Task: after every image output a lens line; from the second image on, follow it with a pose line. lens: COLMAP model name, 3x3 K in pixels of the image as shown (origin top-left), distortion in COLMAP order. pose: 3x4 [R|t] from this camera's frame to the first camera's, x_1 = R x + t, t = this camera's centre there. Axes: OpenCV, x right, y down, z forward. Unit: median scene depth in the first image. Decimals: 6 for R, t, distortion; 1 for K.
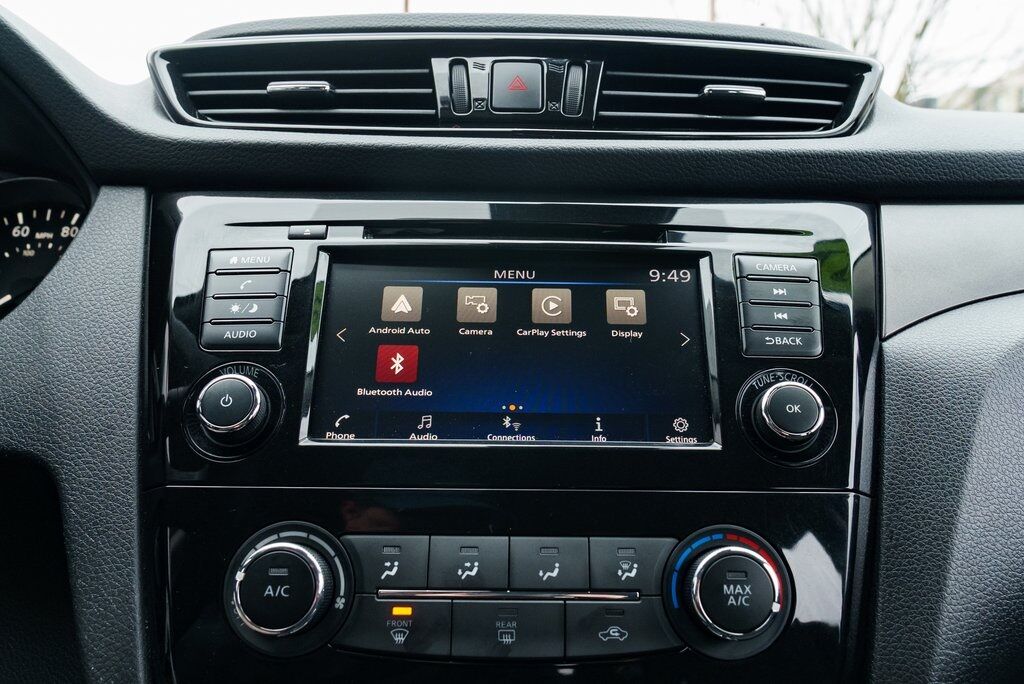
lens RADIAL K [[906.3, 0, 532.9], [0, 906.3, 320.5], [0, 0, 1]] dist [-0.006075, -0.001101]
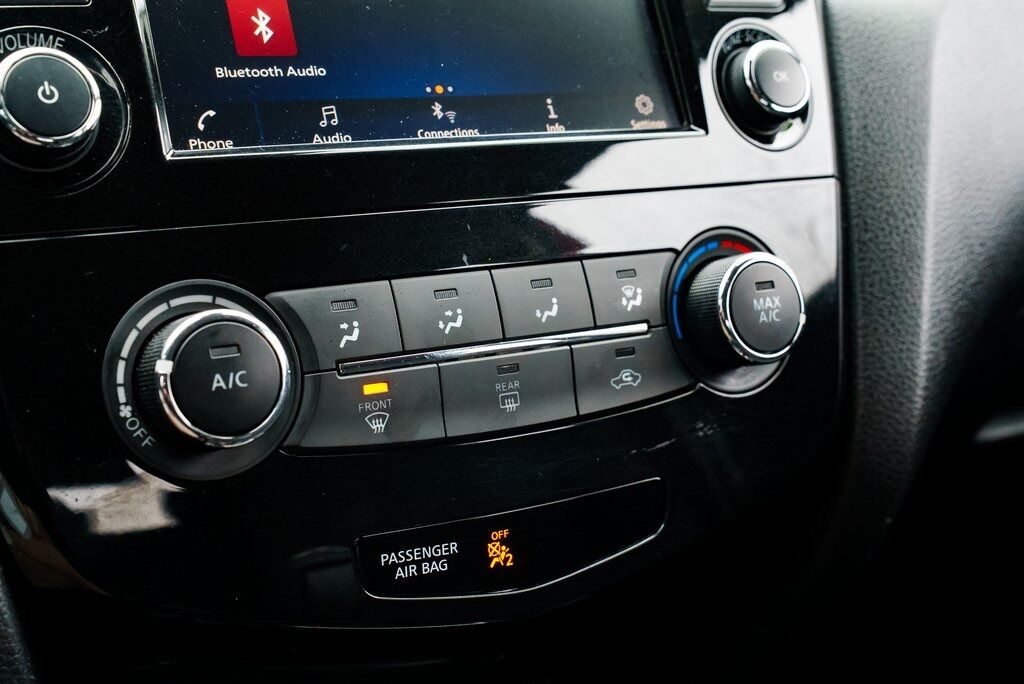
lens RADIAL K [[1493.9, 0, 512.0], [0, 1493.9, 342.0], [0, 0, 1]] dist [0.003601, 0.013814]
pose [[0.856577, -0.121056, 0.501618, -0.563624], [-0.005618, 0.969848, 0.243648, 0.006908], [-0.515988, -0.211521, 0.830069, 0.004899]]
